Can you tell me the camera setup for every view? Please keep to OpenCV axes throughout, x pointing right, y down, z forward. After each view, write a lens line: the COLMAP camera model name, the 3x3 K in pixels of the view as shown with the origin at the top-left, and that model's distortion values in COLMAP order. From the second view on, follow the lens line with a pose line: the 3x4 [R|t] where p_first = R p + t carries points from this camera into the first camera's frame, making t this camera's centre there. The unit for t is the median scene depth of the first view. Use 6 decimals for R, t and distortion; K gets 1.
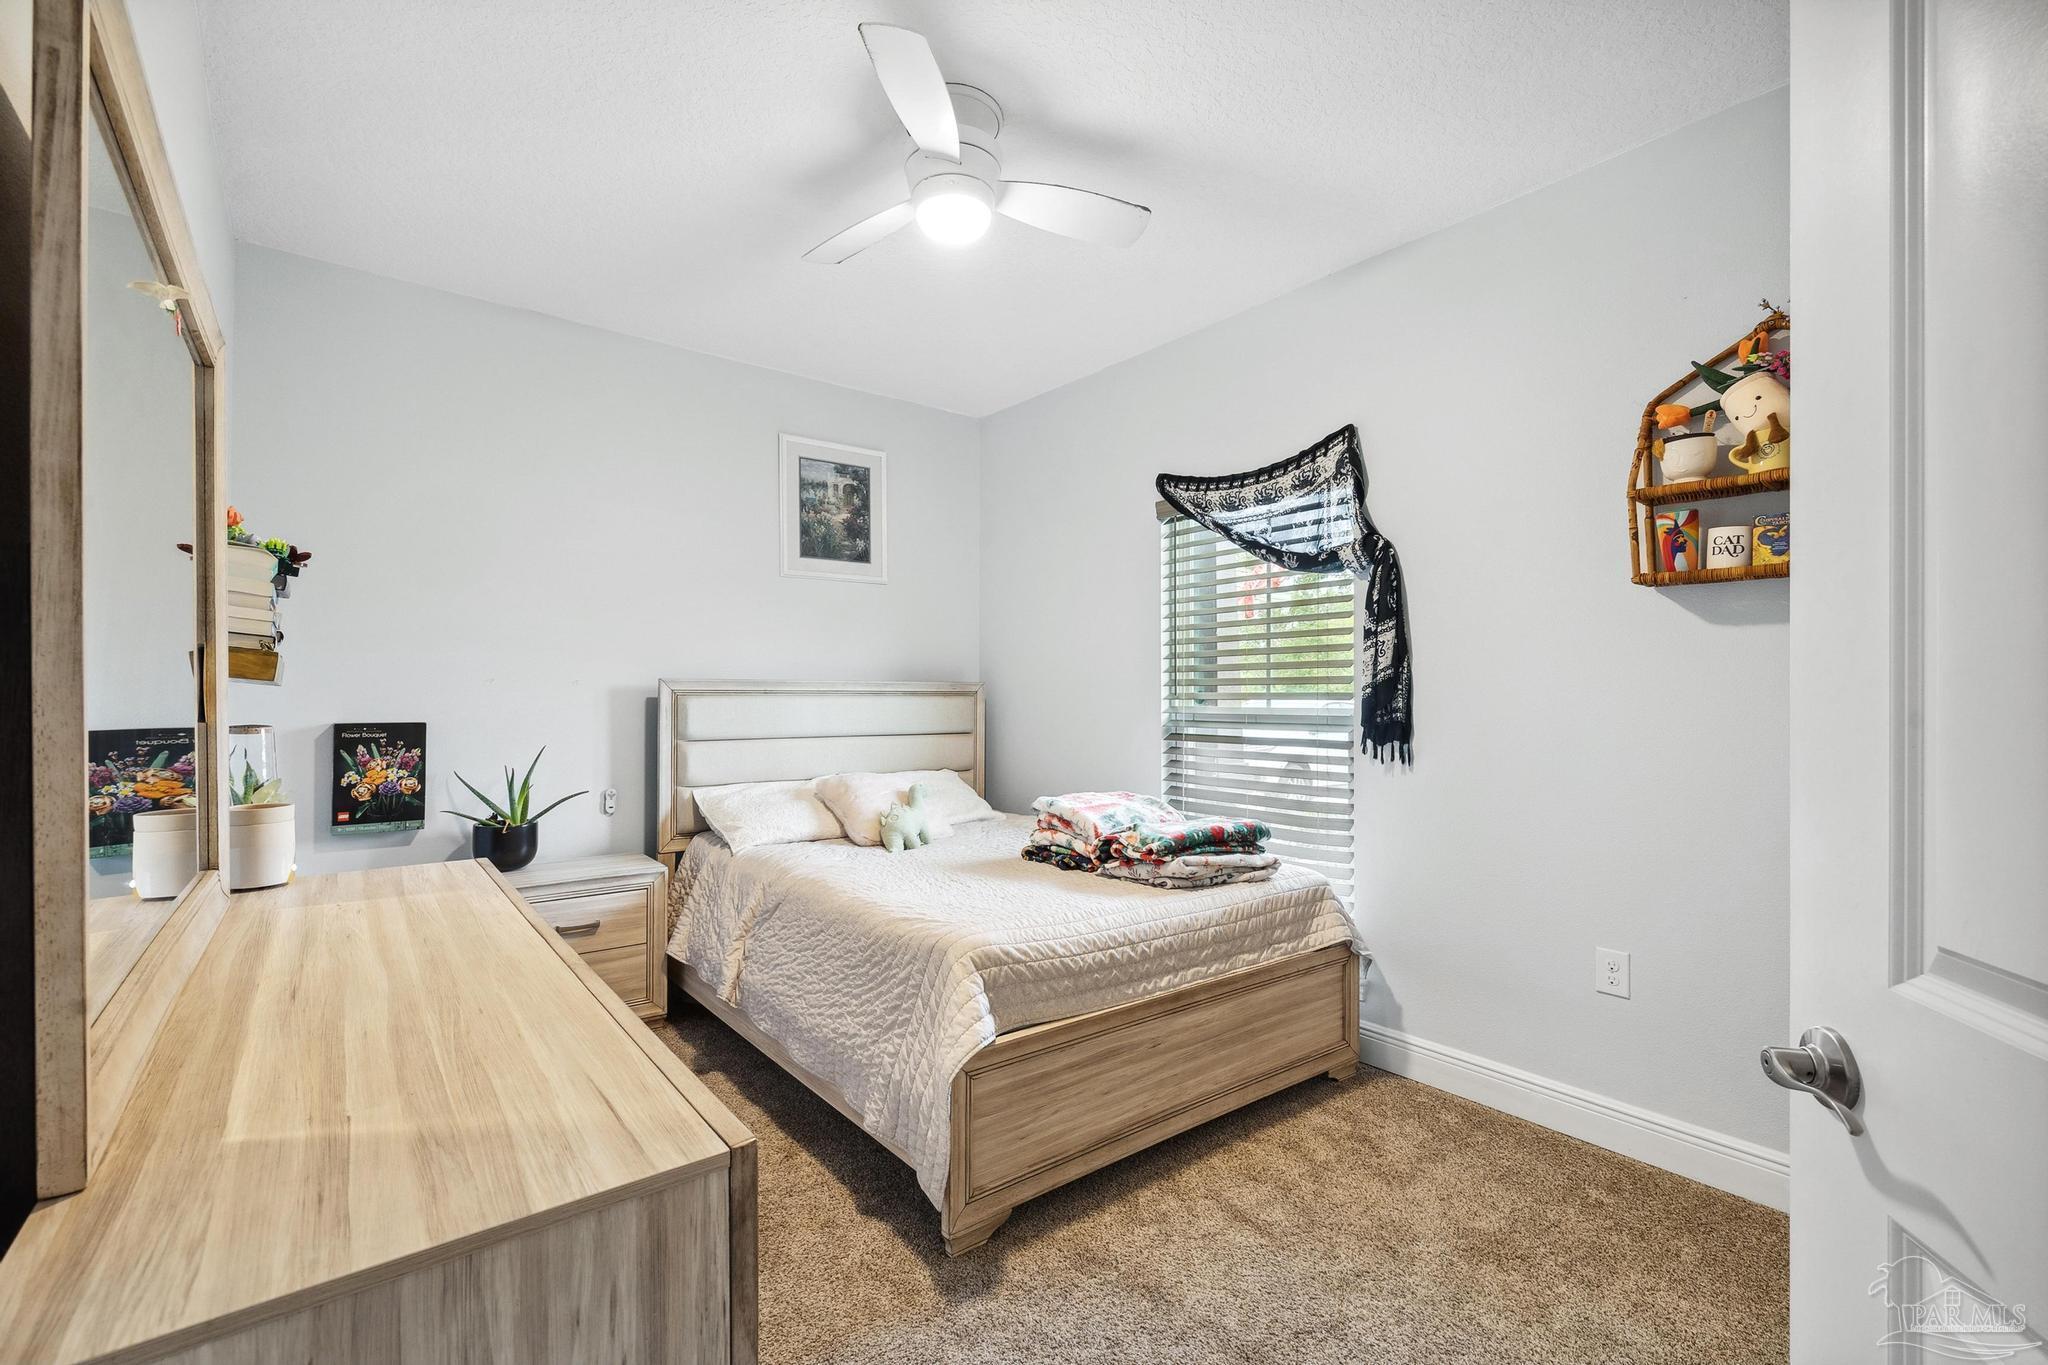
lens RADIAL K [[871.2, 0, 1028.2], [0, 871.2, 682.1], [0, 0, 1]] dist [-0.009127, 0.000701]
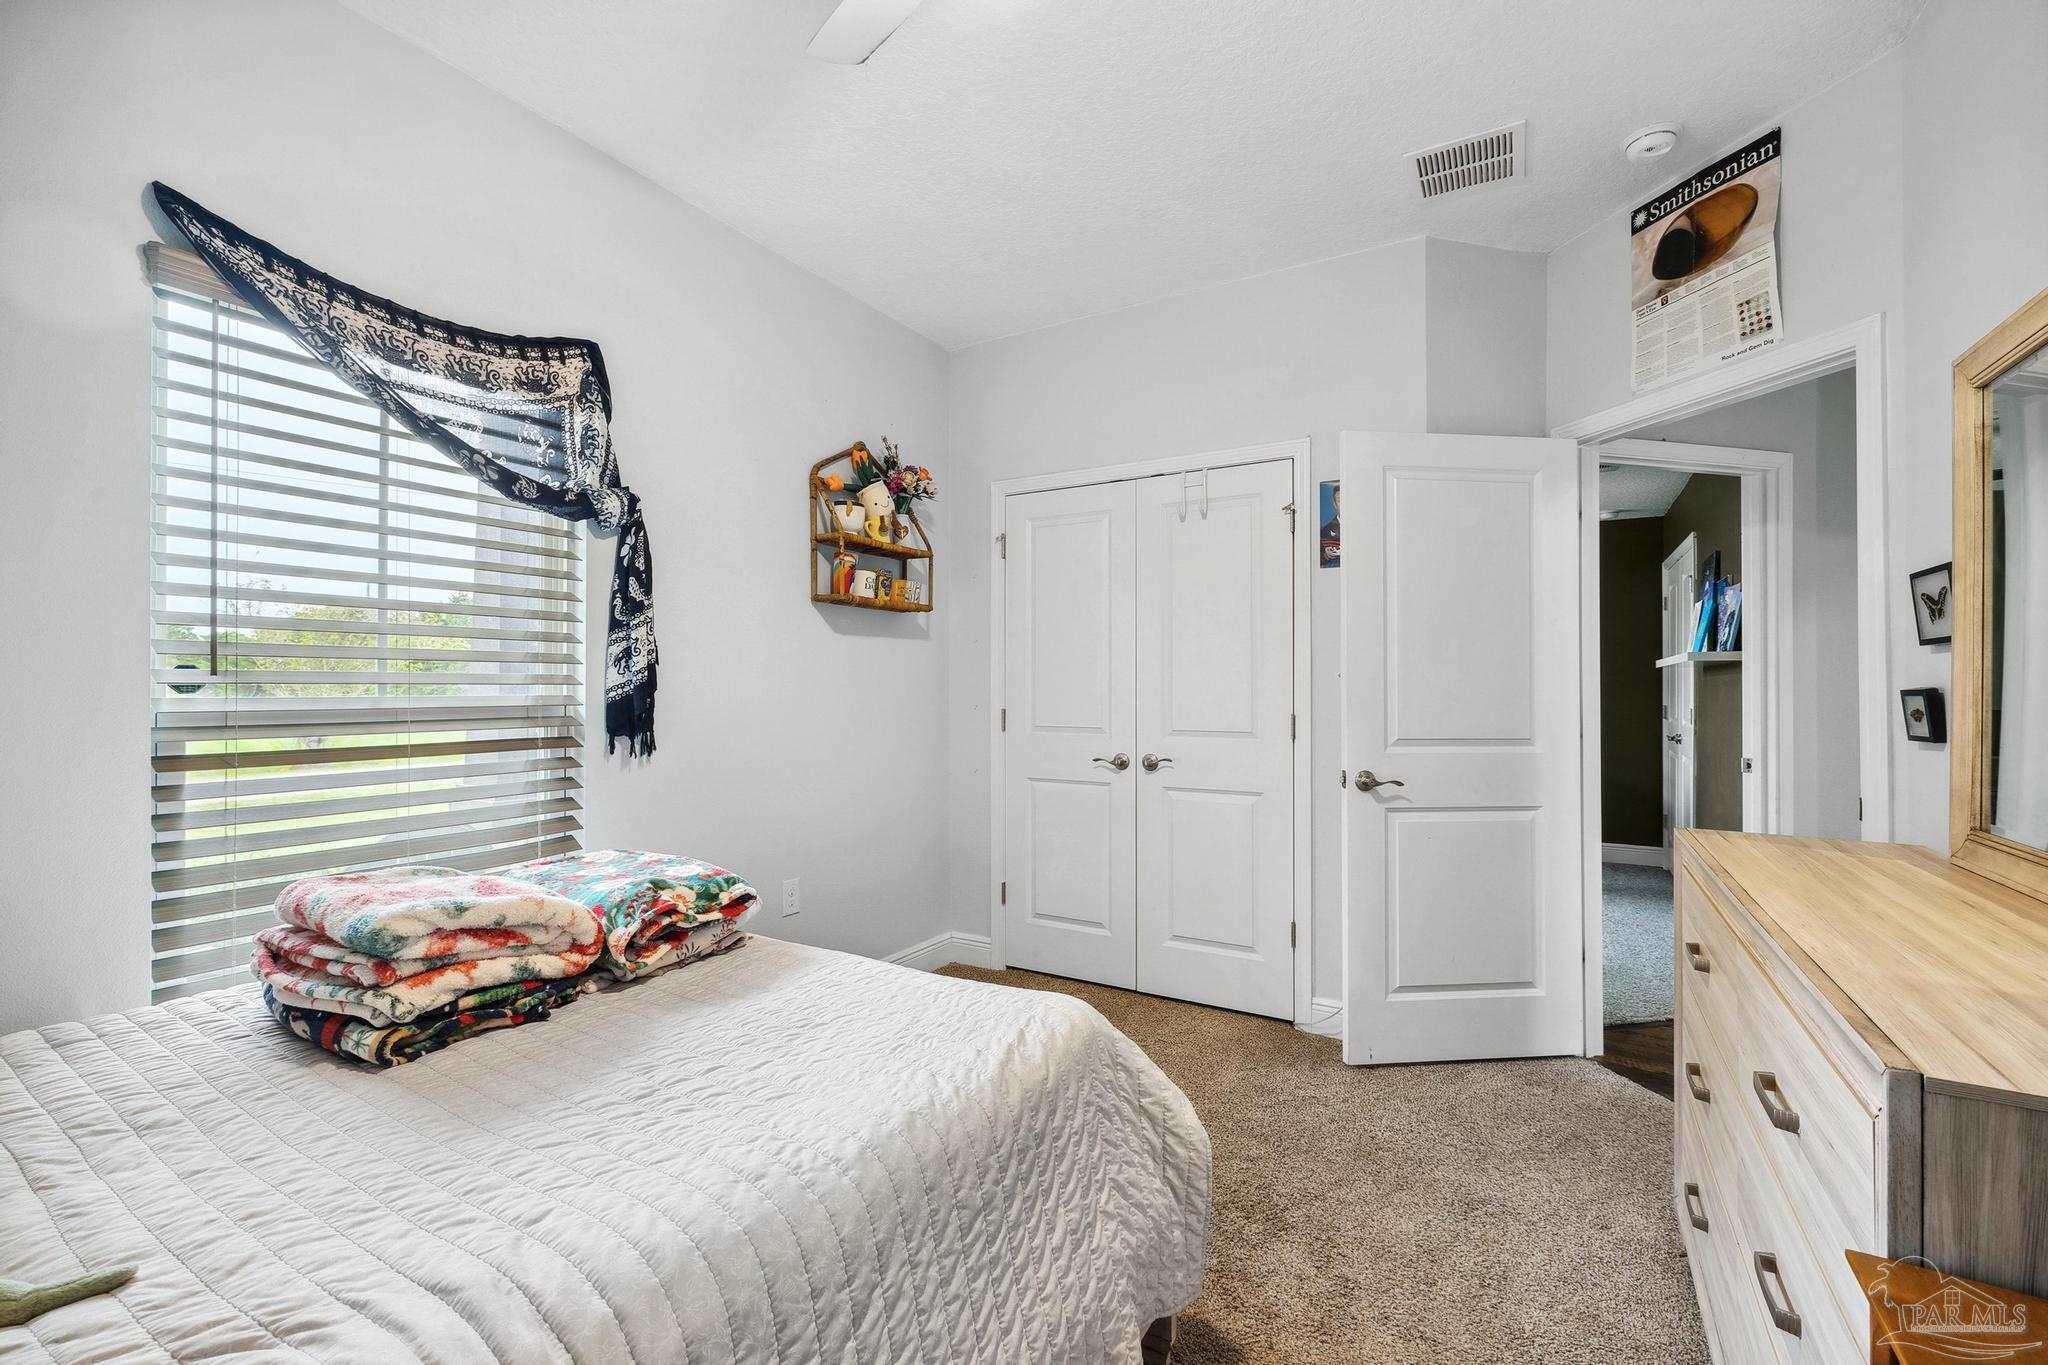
lens RADIAL K [[871.2, 0, 1029.1], [0, 871.2, 690.9], [0, 0, 1]] dist [-0.009127, 0.000701]
pose [[-0.355373, -0.007801, 0.934692, -0.496140], [-0.020881, 0.999782, 0.000405, 0.016187], [-0.934491, -0.019373, -0.355458, 0.853717]]
